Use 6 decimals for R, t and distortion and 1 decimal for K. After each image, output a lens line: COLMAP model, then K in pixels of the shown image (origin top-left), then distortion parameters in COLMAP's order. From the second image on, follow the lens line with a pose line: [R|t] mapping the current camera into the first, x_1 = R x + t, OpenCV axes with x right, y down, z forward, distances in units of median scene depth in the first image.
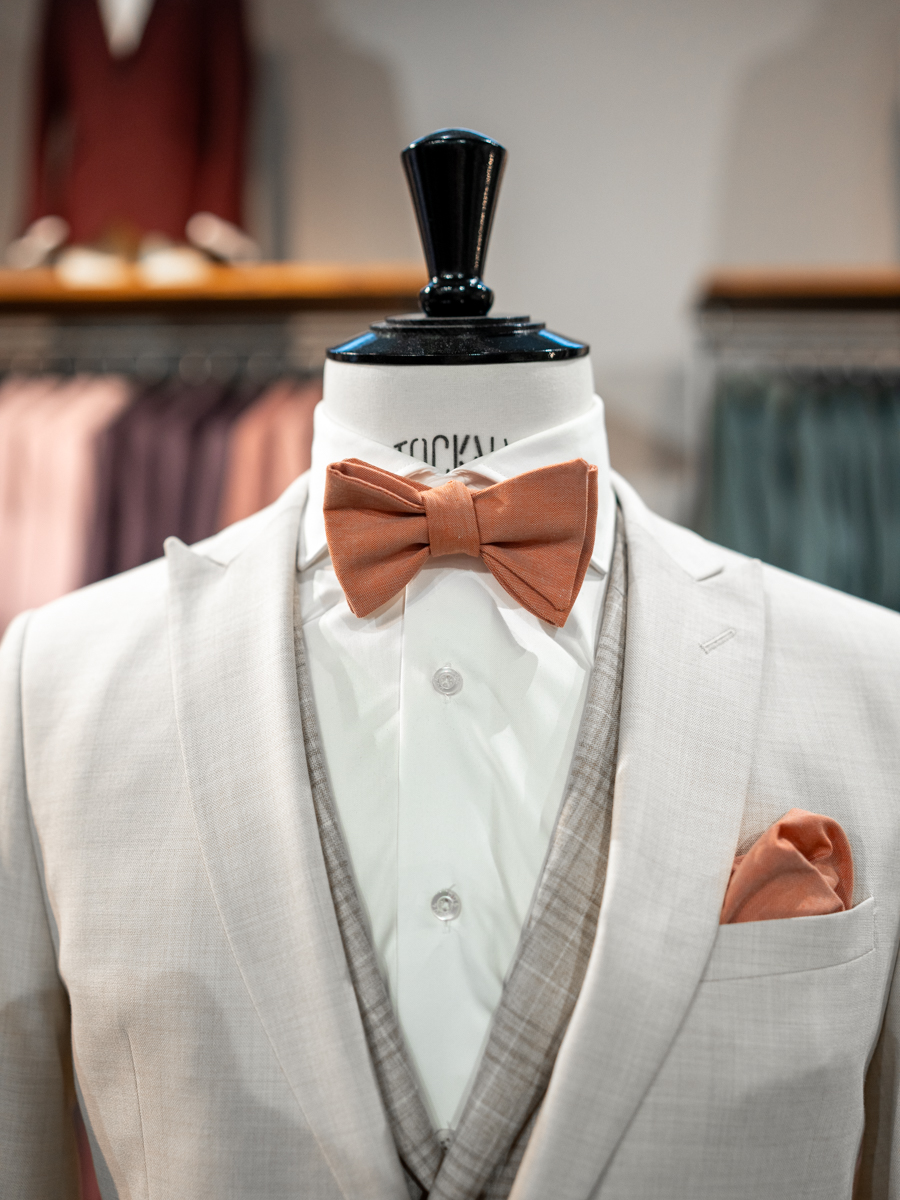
lens RADIAL K [[1279.3, 0, 450.0], [0, 1279.3, 600.0], [0, 0, 1]] dist [-0.074417, 0.010870]
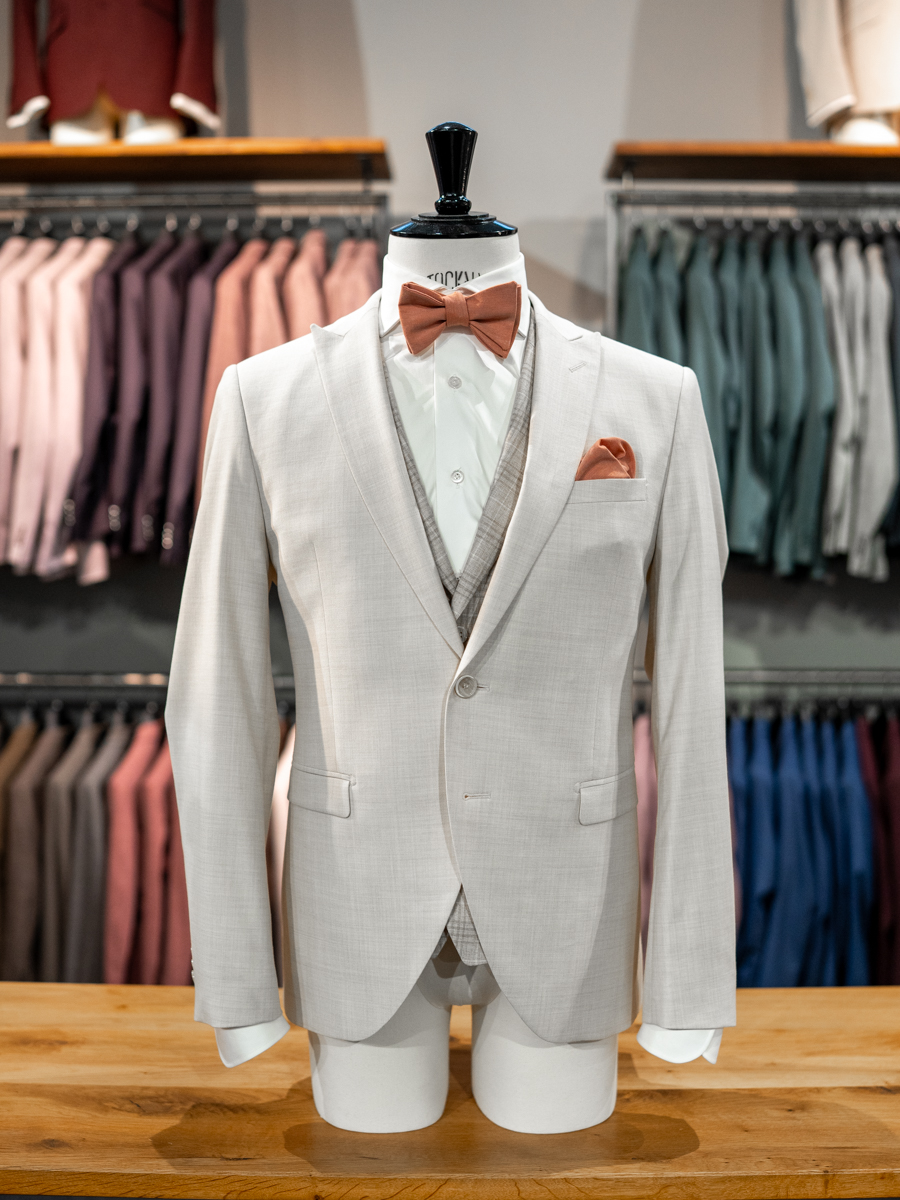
lens RADIAL K [[1346.5, 0, 450.0], [0, 1346.5, 600.0], [0, 0, 1]] dist [-0.118342, 0.001922]
pose [[0.998254, -0.017104, 0.056534, -0.147899], [0.011262, 0.994712, 0.102081, 0.199850], [-0.057981, -0.101266, 0.993168, -1.347516]]
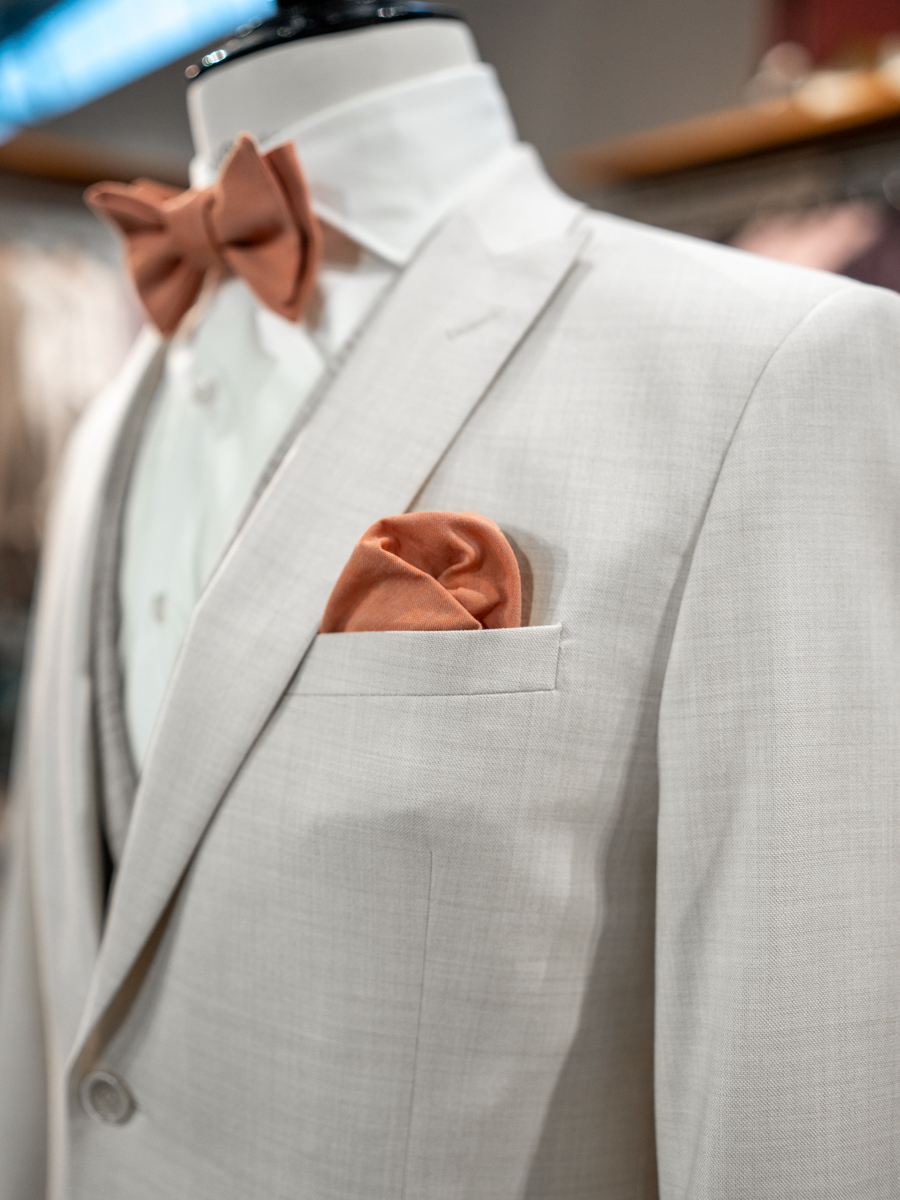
lens RADIAL K [[1346.5, 0, 450.0], [0, 1346.5, 600.0], [0, 0, 1]] dist [-0.118342, 0.001922]
pose [[0.760251, 0.014022, -0.649478, 0.808697], [0.045682, 0.996138, 0.074980, 0.152602], [0.648021, -0.086673, 0.756675, 0.327793]]
